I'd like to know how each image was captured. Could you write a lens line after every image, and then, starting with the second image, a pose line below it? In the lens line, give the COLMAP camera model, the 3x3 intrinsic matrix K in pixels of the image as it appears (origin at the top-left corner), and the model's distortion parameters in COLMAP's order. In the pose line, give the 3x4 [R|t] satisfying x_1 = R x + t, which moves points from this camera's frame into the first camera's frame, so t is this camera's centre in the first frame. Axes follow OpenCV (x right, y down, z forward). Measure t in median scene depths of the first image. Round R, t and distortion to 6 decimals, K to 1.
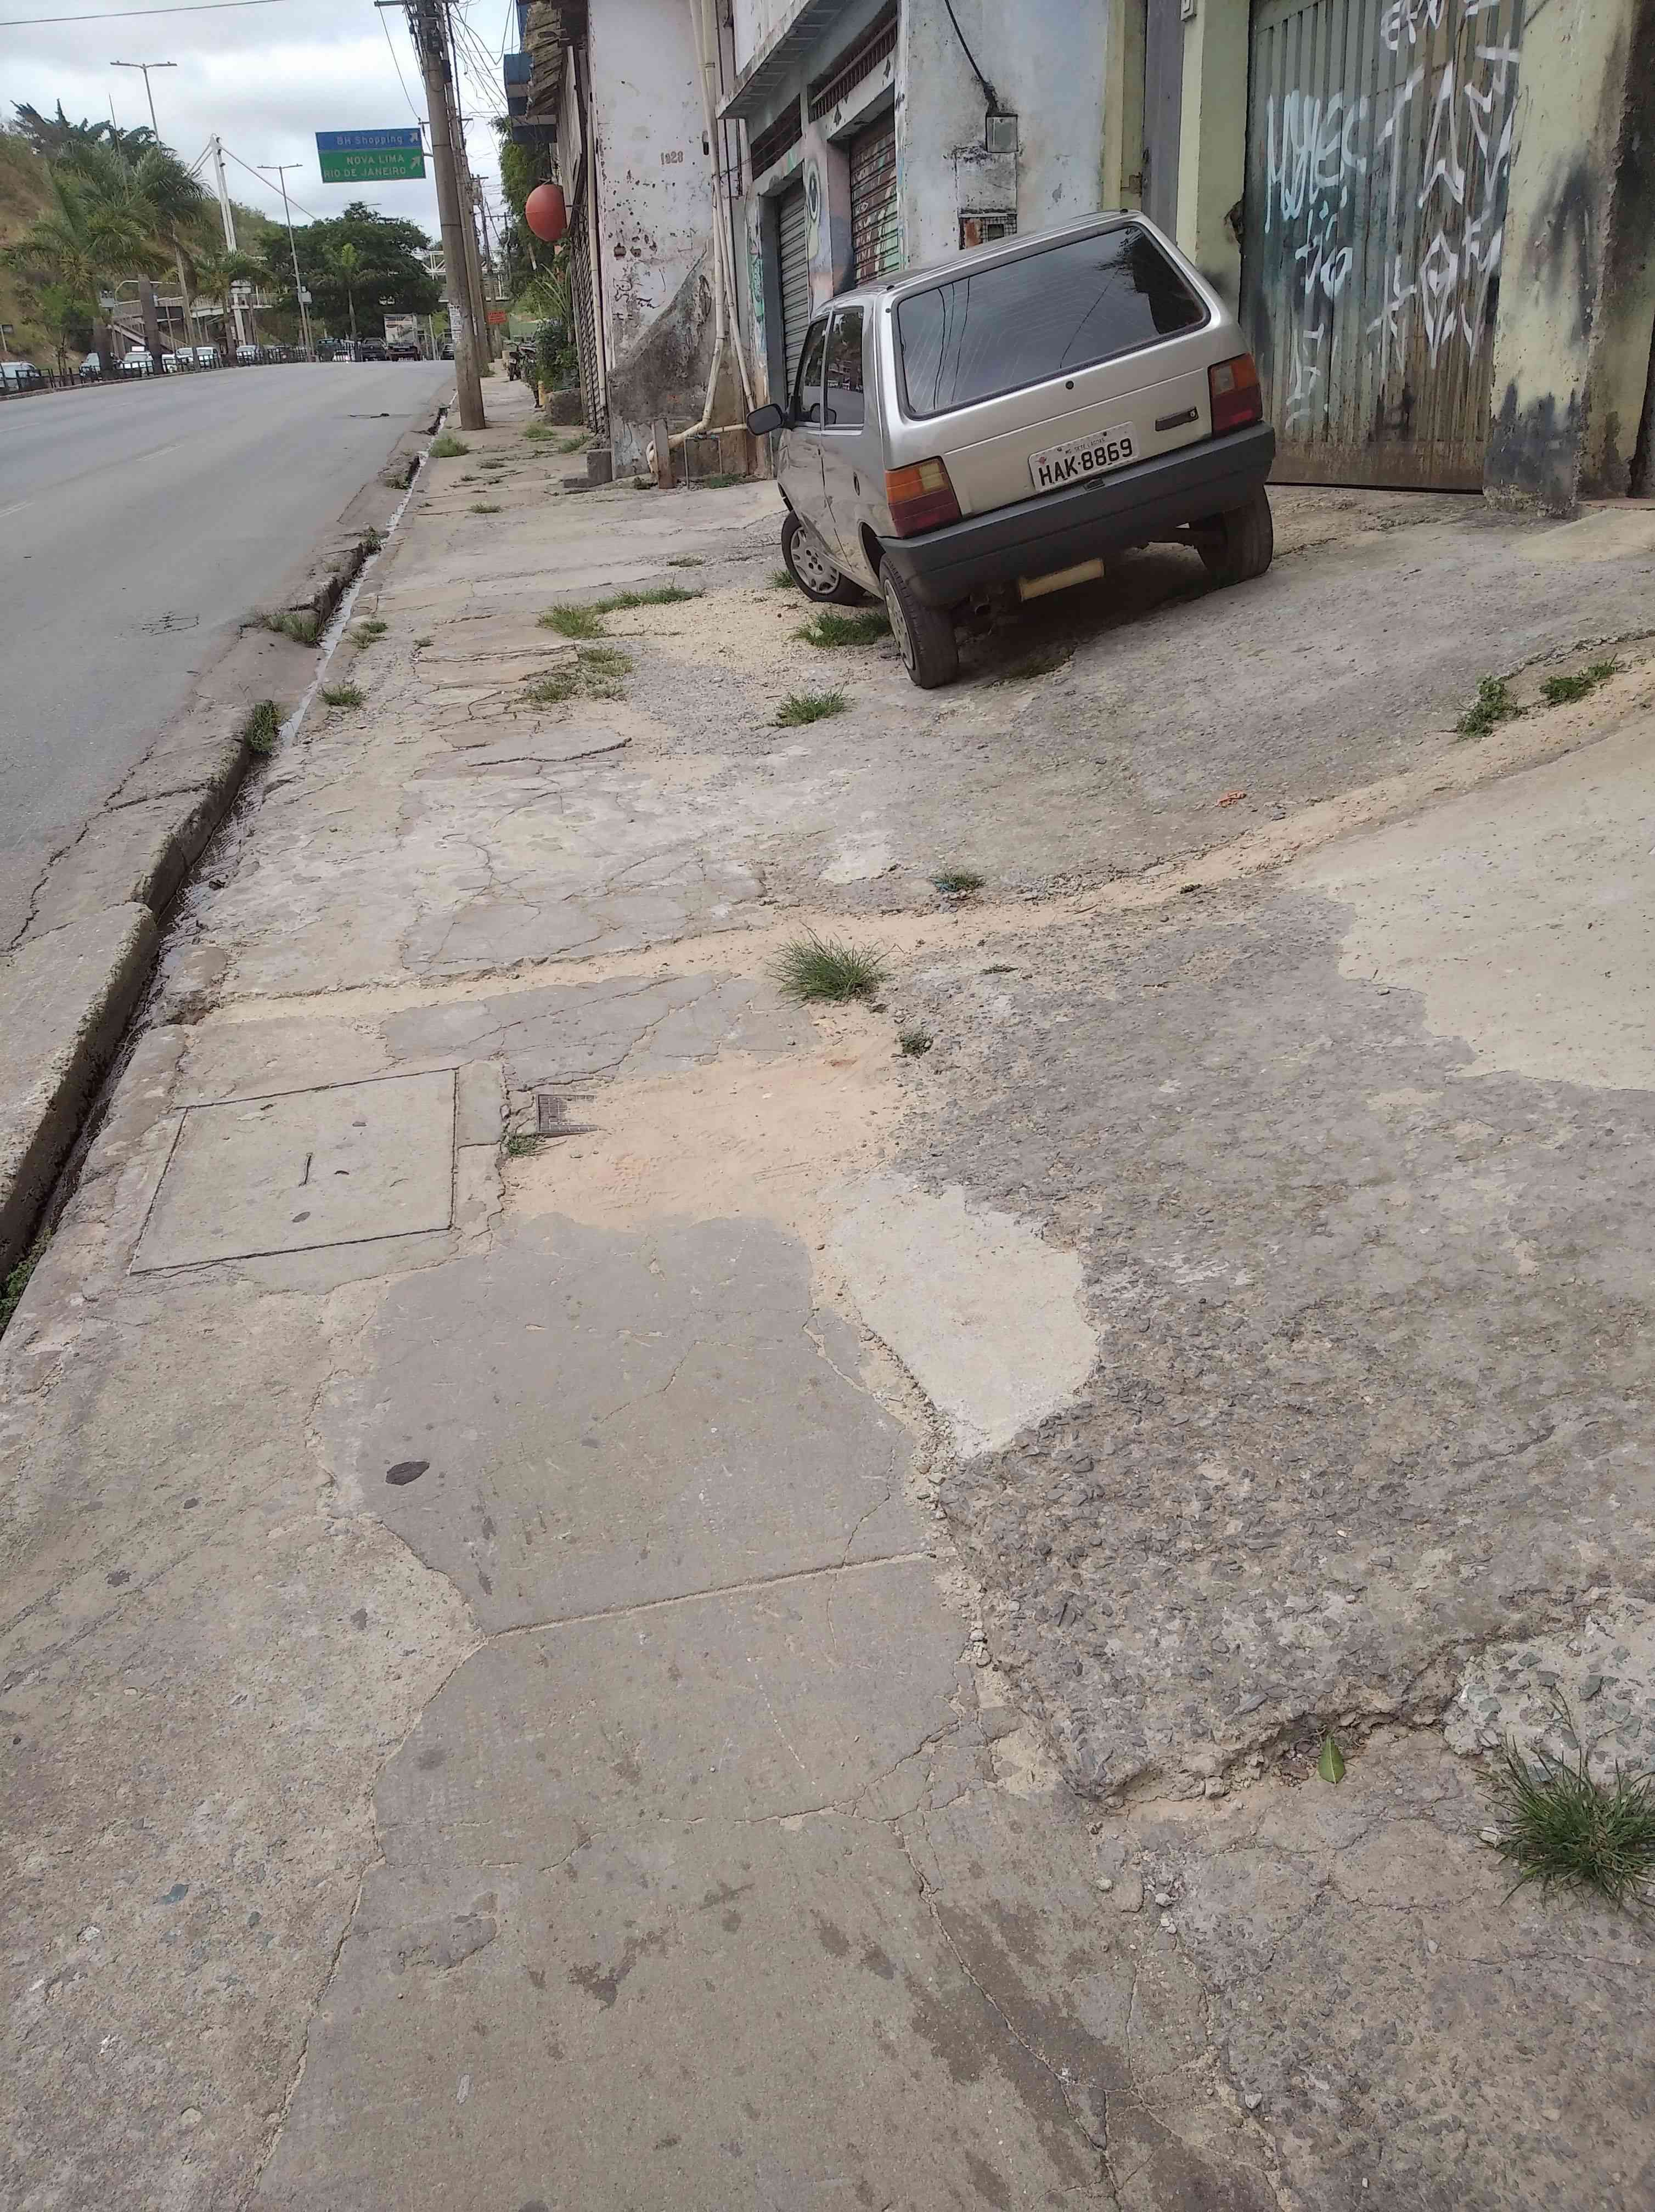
lens RADIAL K [[1689.2, 0, 827.5], [0, 1689.2, 1106.0], [0, 0, 1]] dist [0.101692, -0.195570]
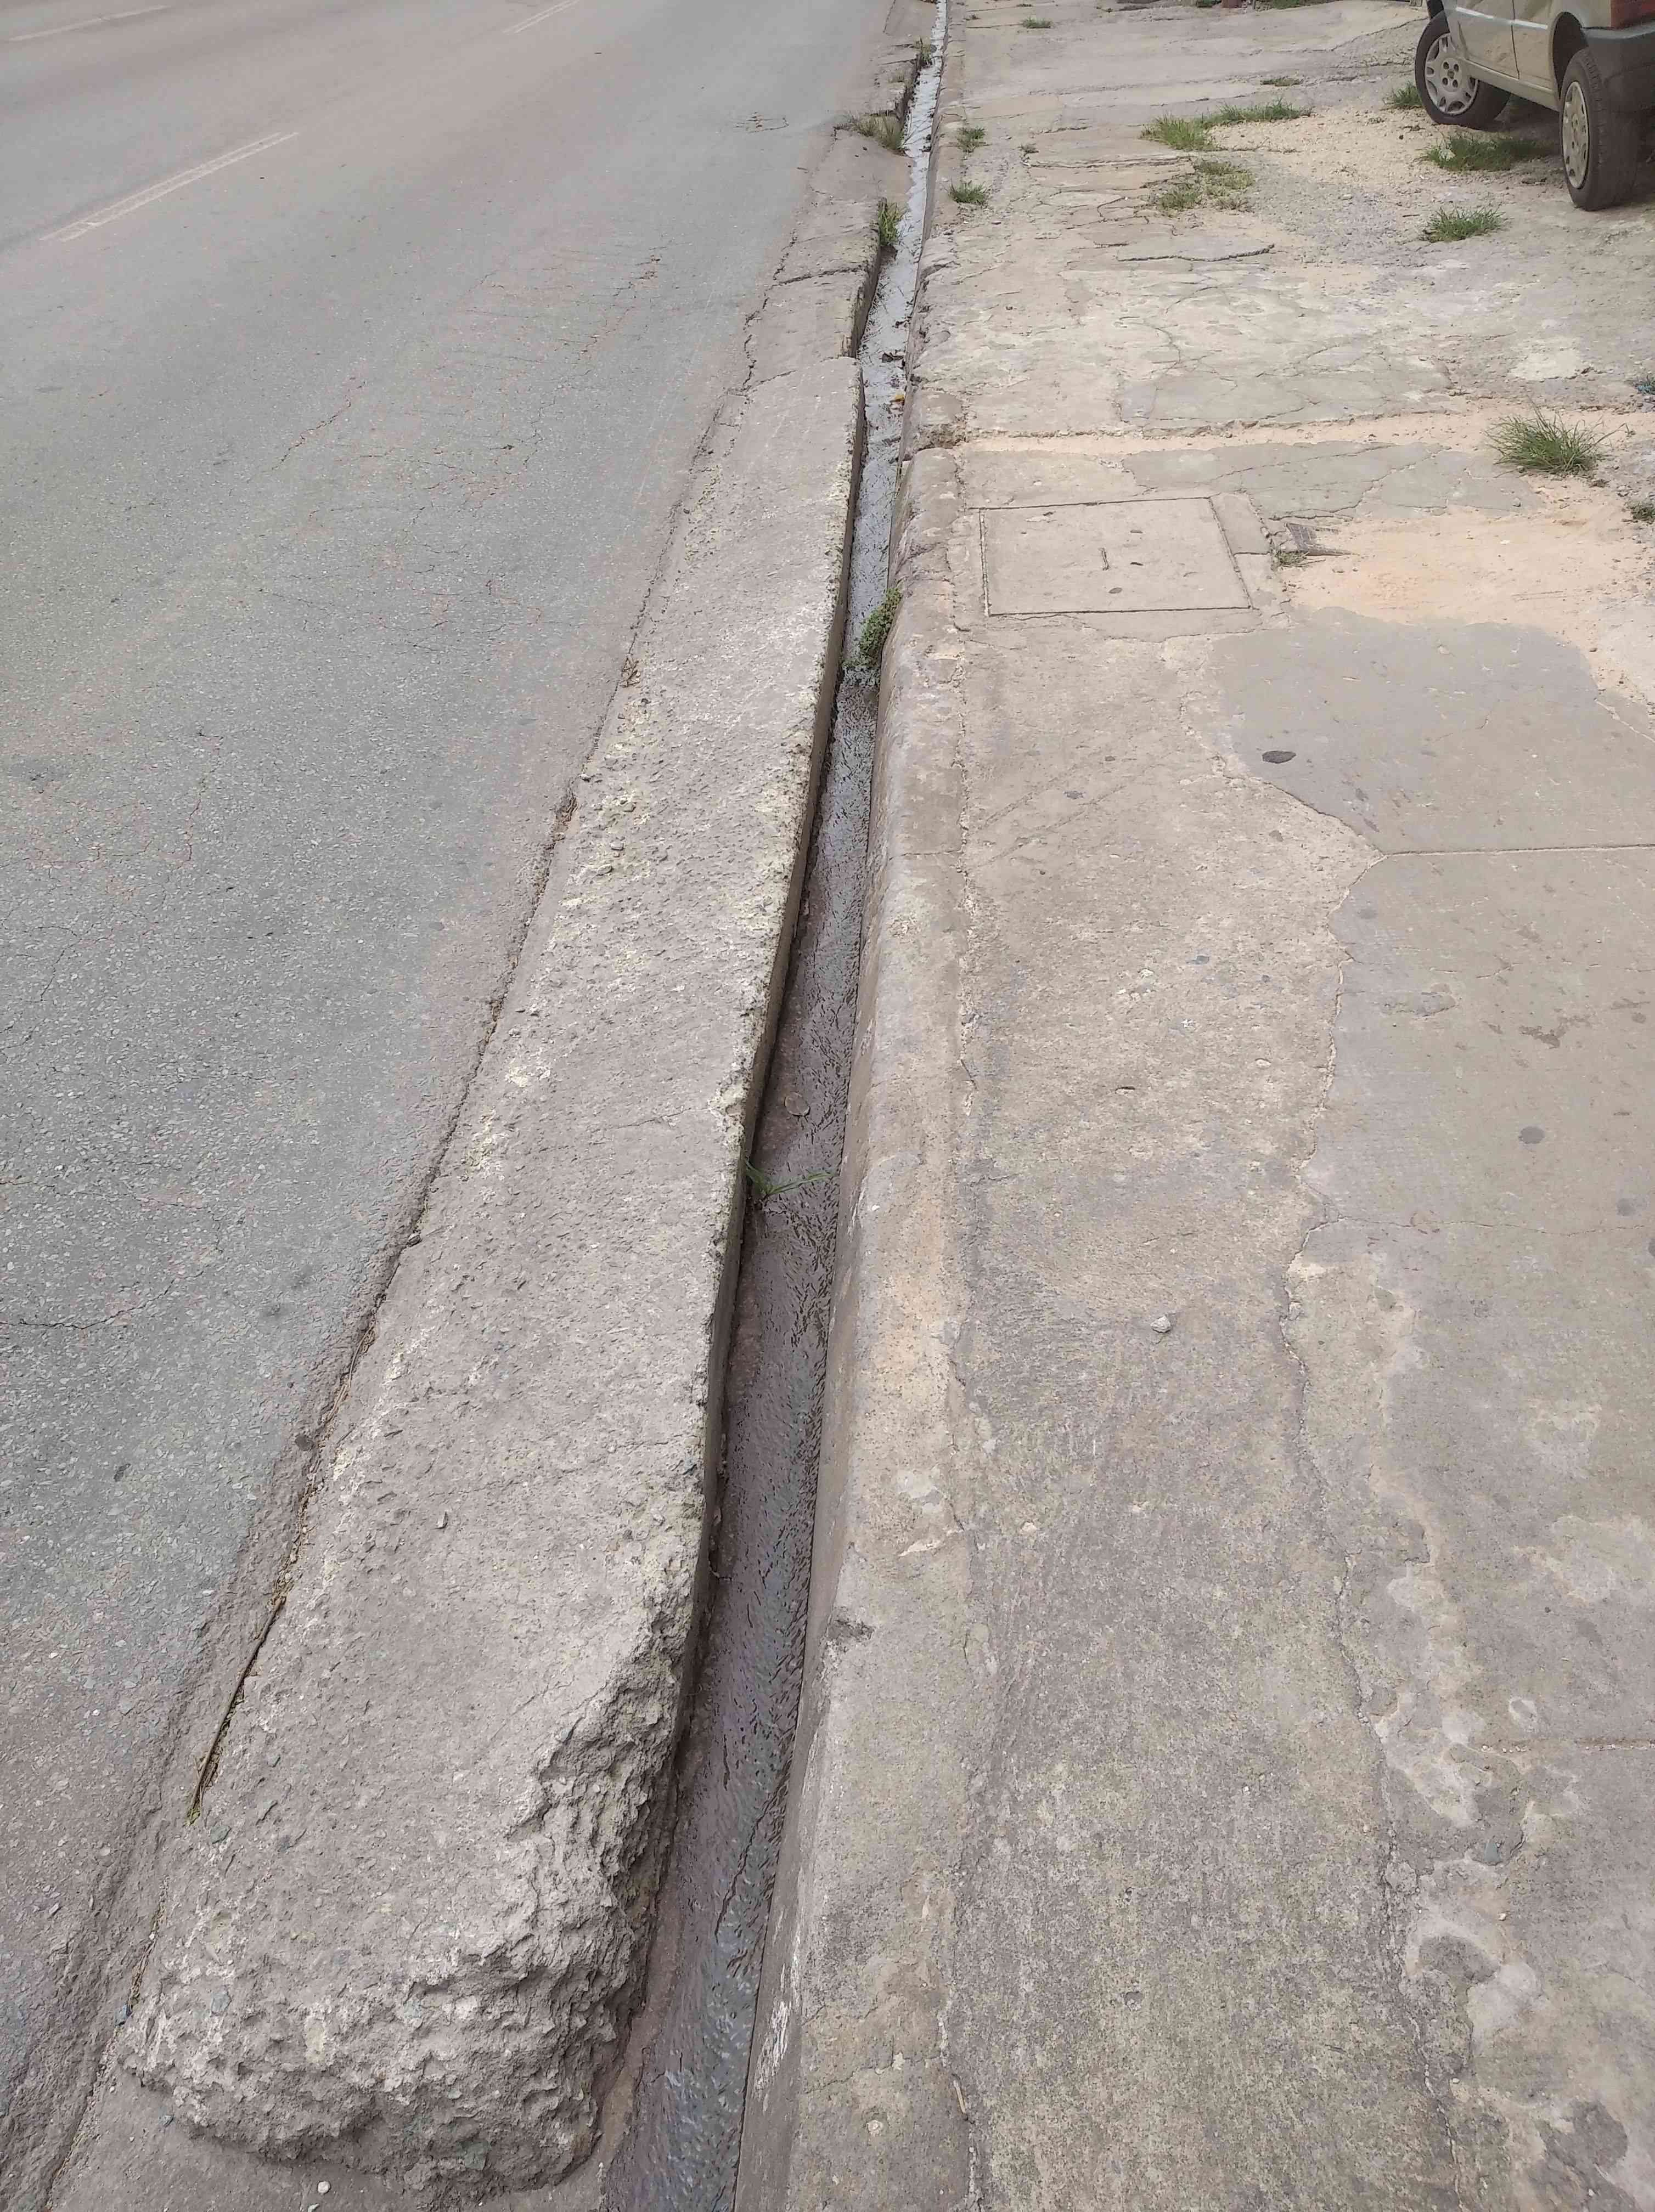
lens RADIAL K [[1671.5, 0, 834.5], [0, 1671.5, 1105.3], [0, 0, 1]] dist [0.014042, -0.005037]
pose [[0.972099, 0.159179, -0.172293, -0.135042], [-0.117812, 0.966462, 0.228193, 0.095380], [0.202838, -0.201528, 0.958250, -0.135097]]
